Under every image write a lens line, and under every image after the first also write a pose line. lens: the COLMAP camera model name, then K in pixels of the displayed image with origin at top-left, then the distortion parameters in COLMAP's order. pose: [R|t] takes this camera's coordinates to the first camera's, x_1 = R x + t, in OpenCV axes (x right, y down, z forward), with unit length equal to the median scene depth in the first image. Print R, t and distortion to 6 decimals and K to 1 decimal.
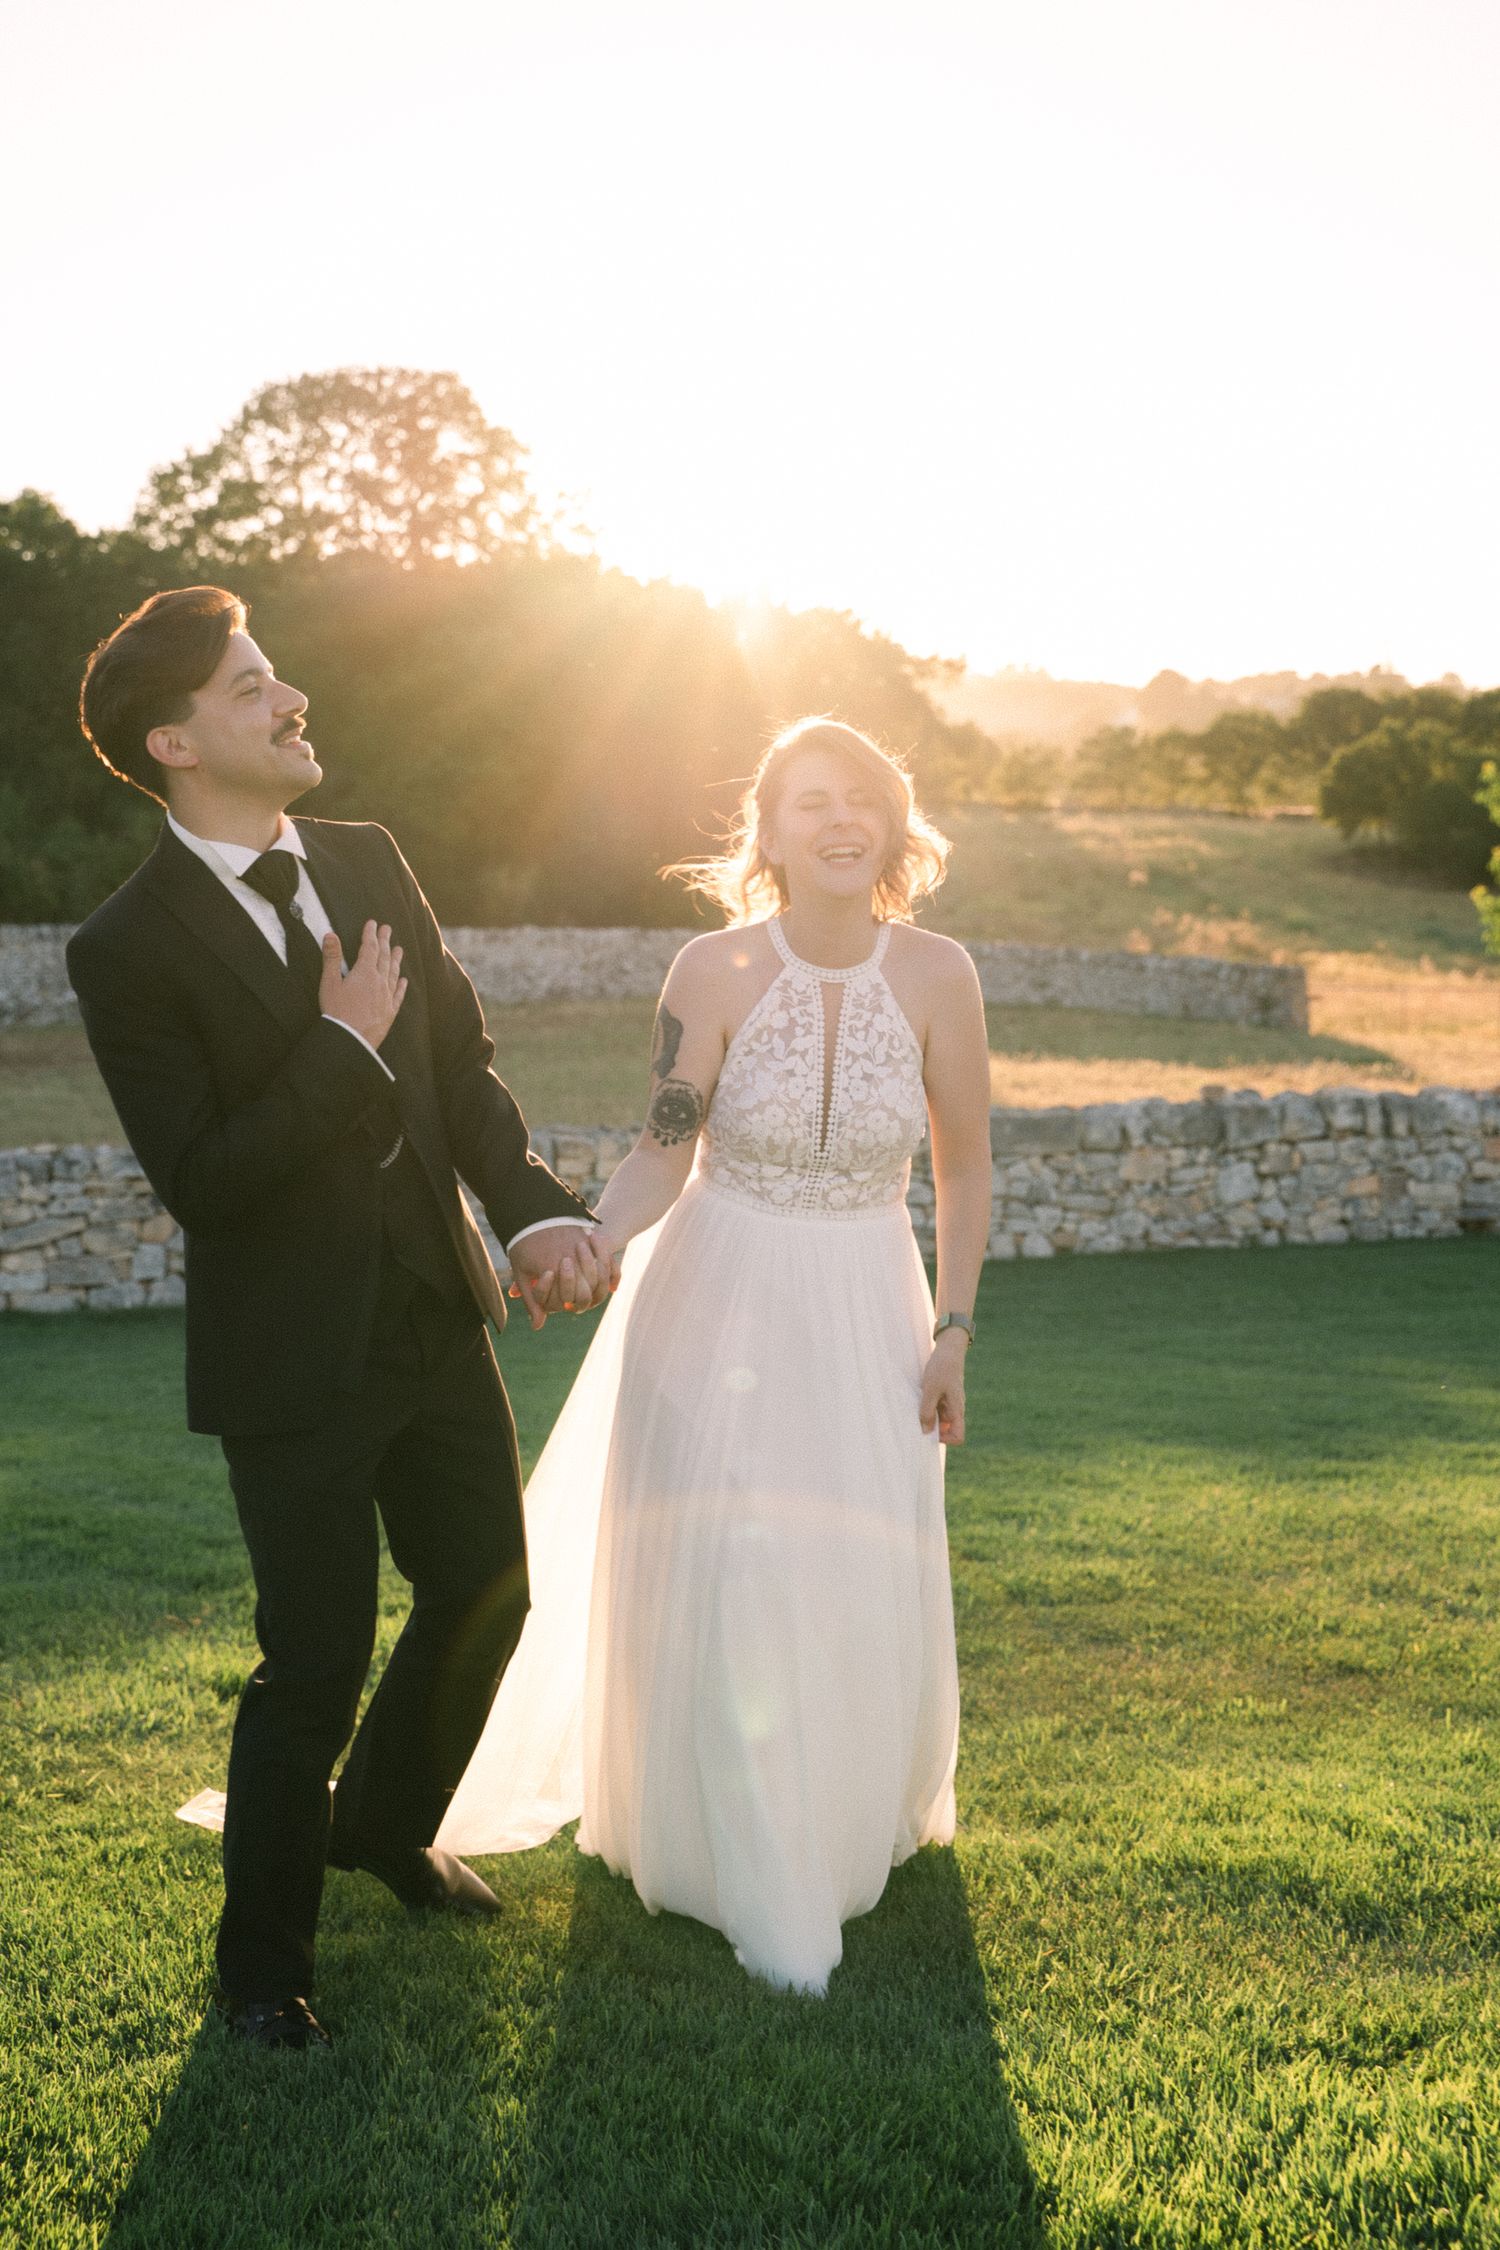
lens RADIAL K [[3162.6, 0, 750.0], [0, 3162.6, 1125.0], [0, 0, 1]] dist [0.003951, -0.029962]
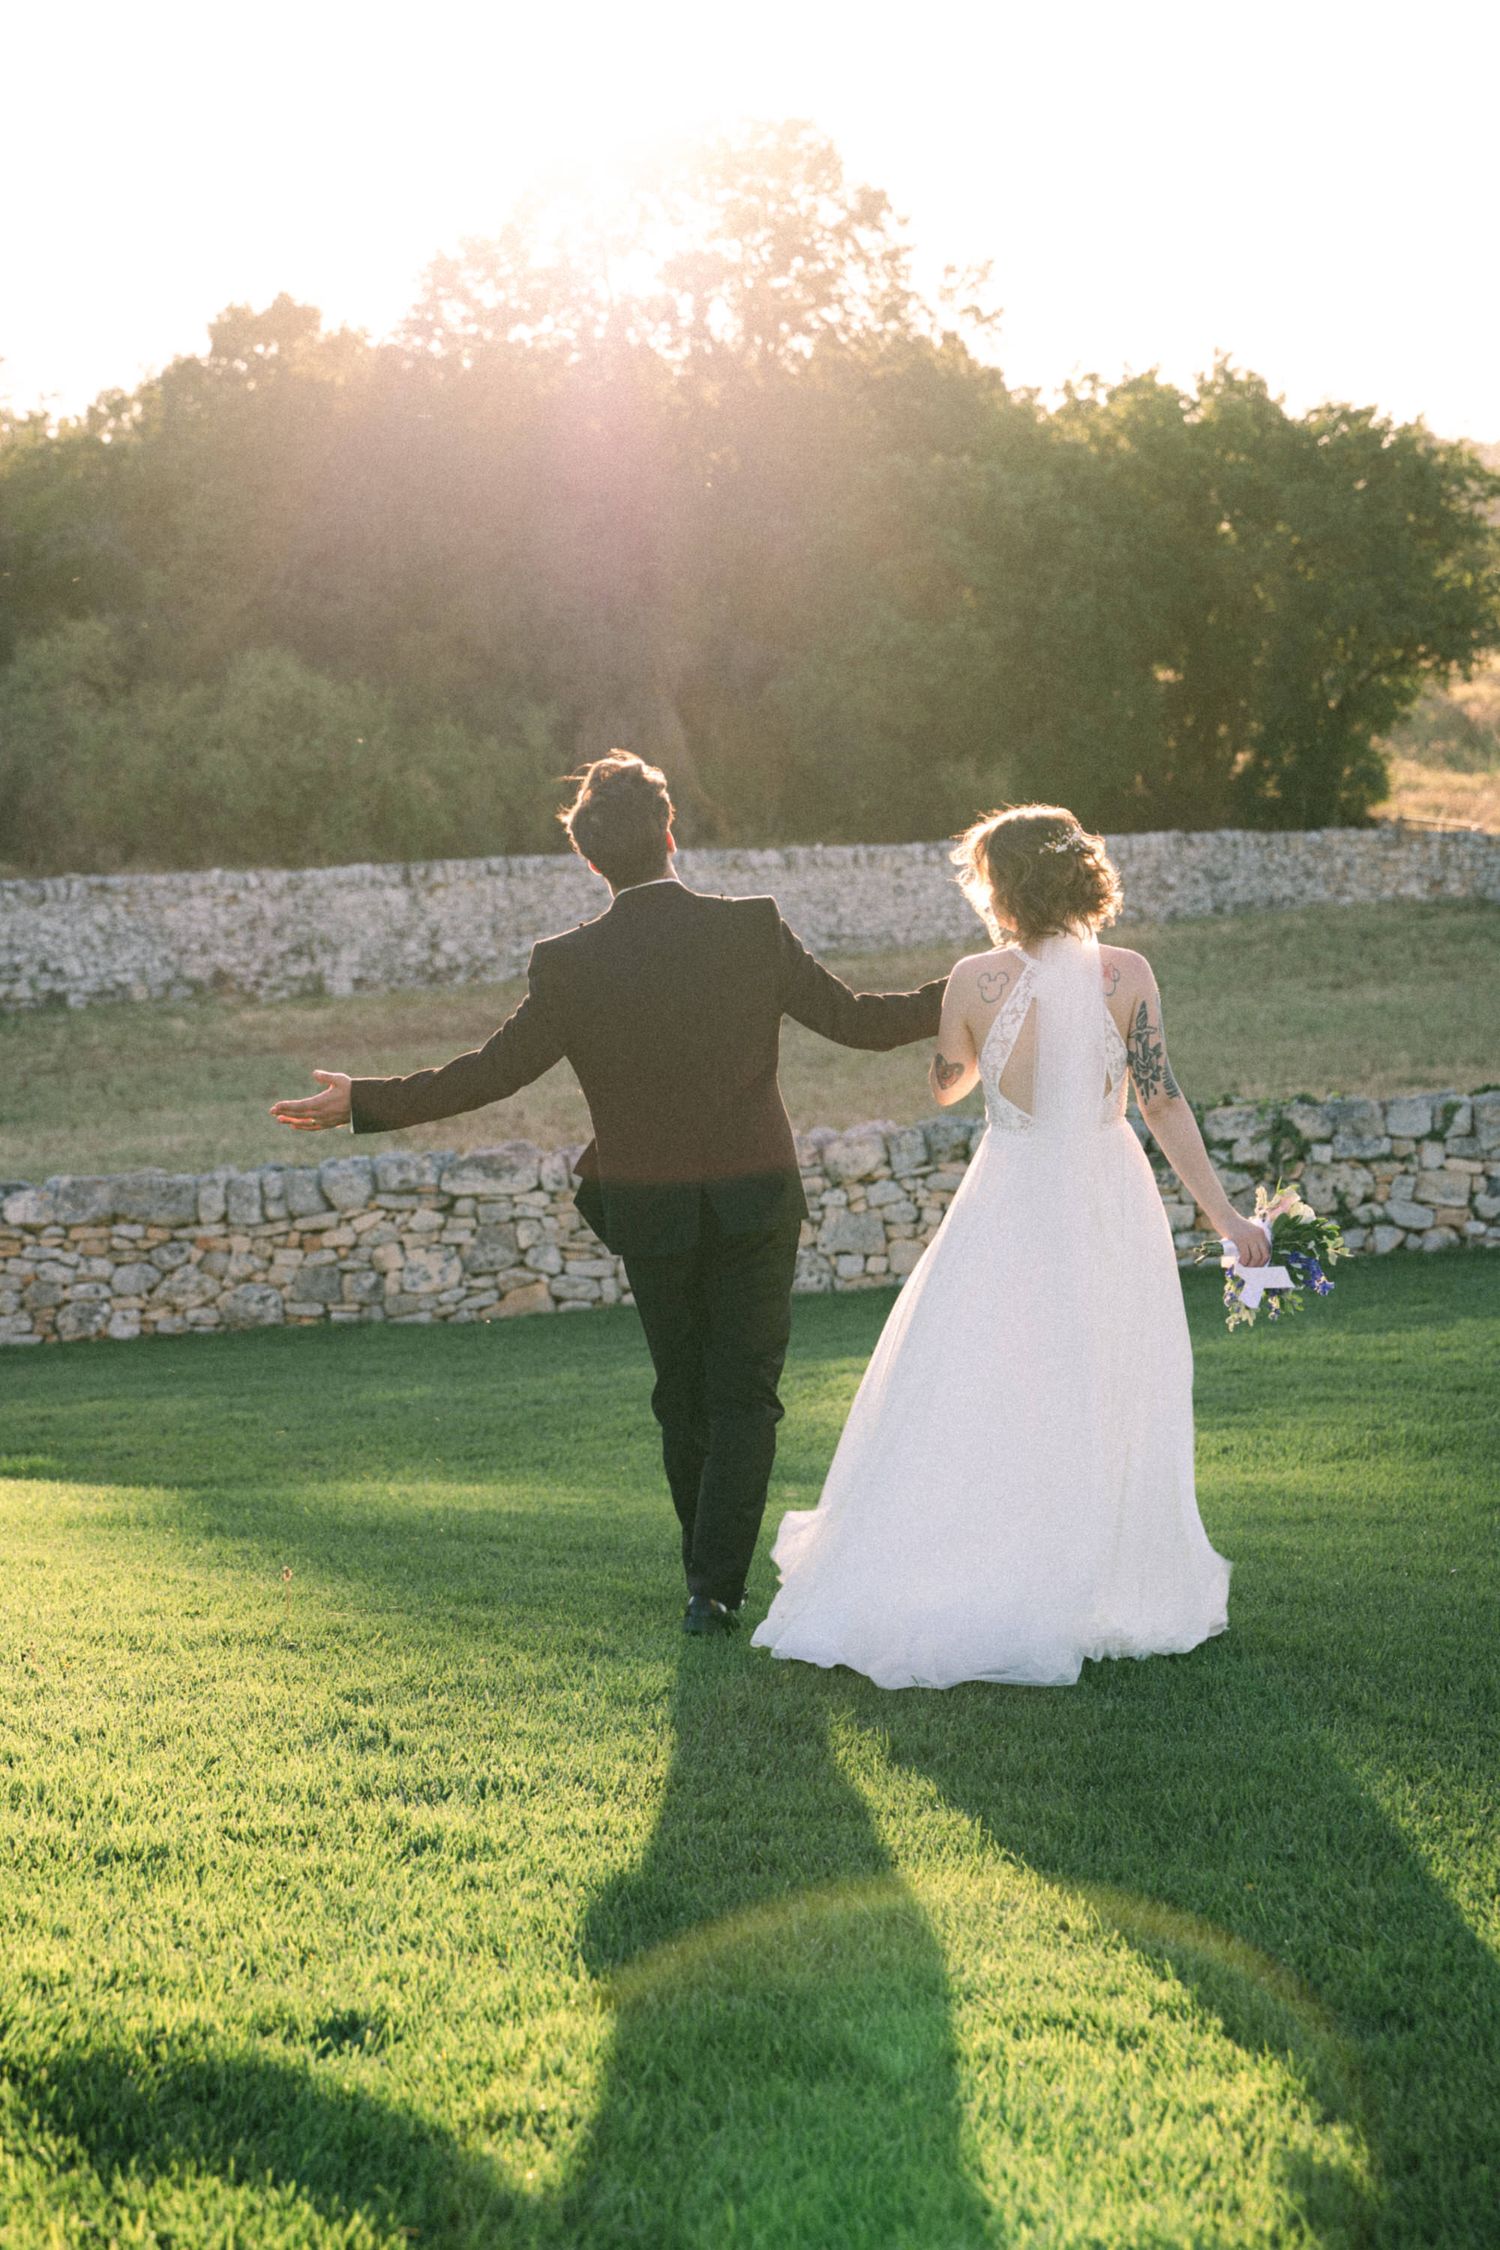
lens RADIAL K [[4549.5, 0, 750.0], [0, 4549.5, 1125.0], [0, 0, 1]] dist [-0.022443, 0.051619]
pose [[0.999233, -0.039084, -0.002226, -0.146681], [0.039095, 0.999223, 0.005012, 0.001057], [0.002028, -0.005095, 0.999985, -0.135912]]
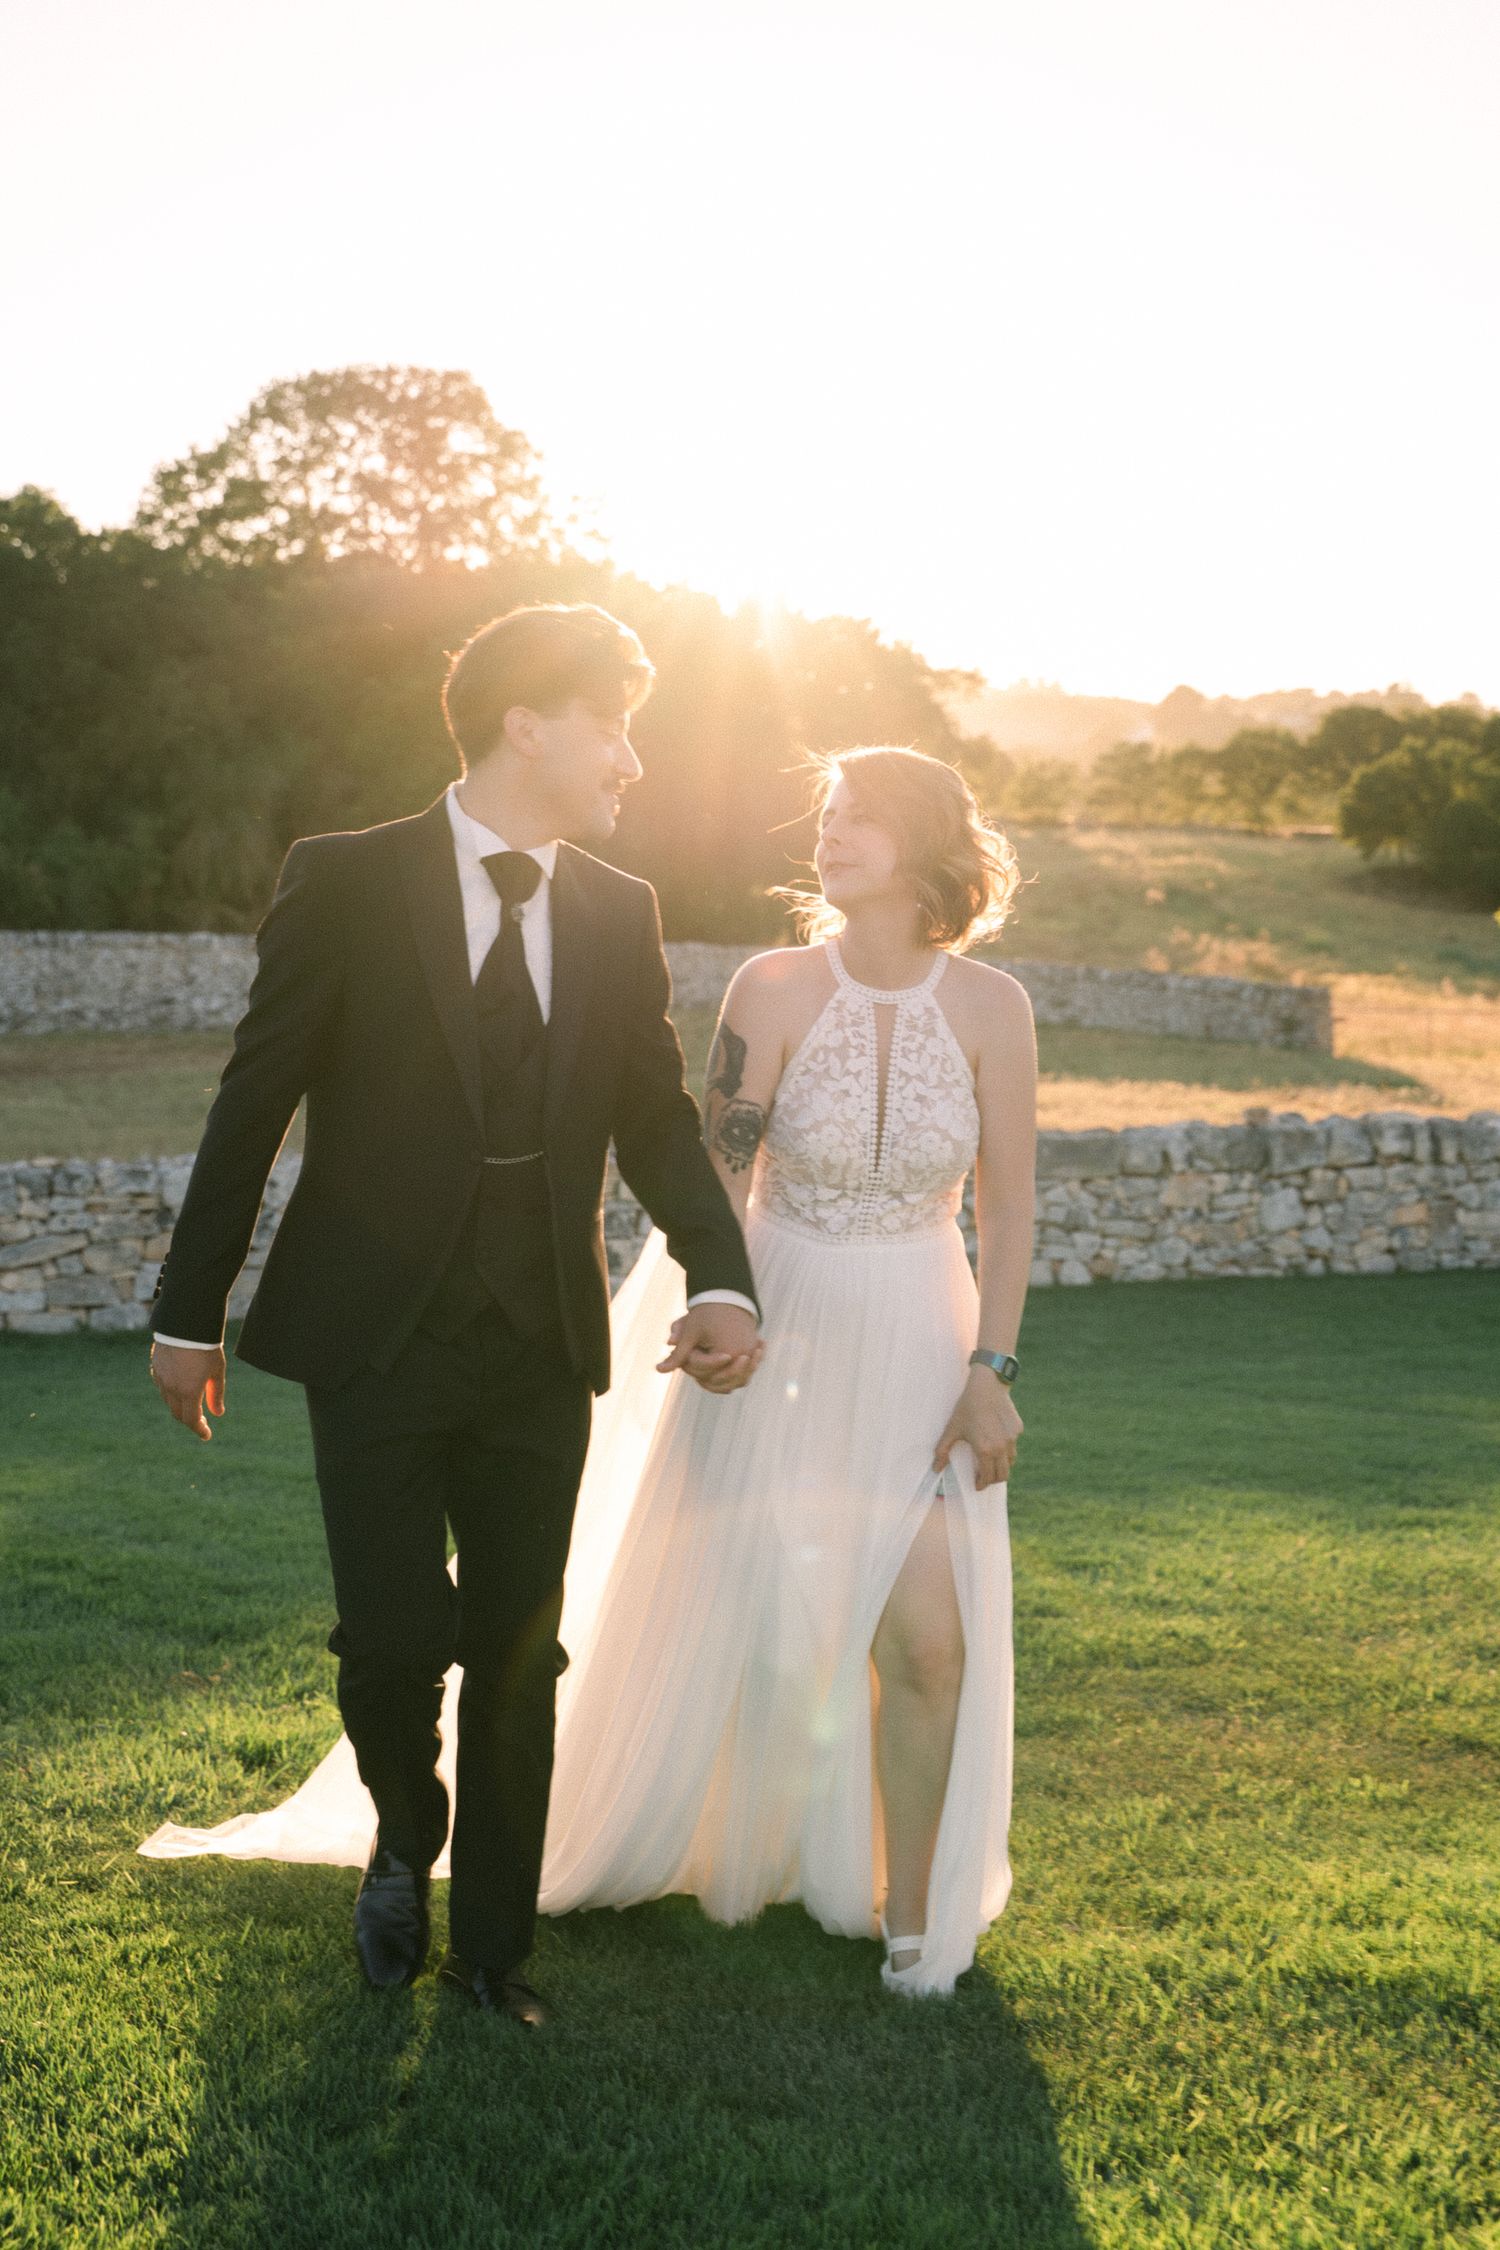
lens RADIAL K [[3208.3, 0, 793.9], [0, 3208.3, 1130.2], [0, 0, 1]] dist [0.008218, -0.053590]
pose [[0.999872, 0.010235, 0.012294, -0.002382], [-0.010185, 0.999940, -0.004082, -0.000171], [-0.012335, 0.003956, 0.999916, 0.007310]]
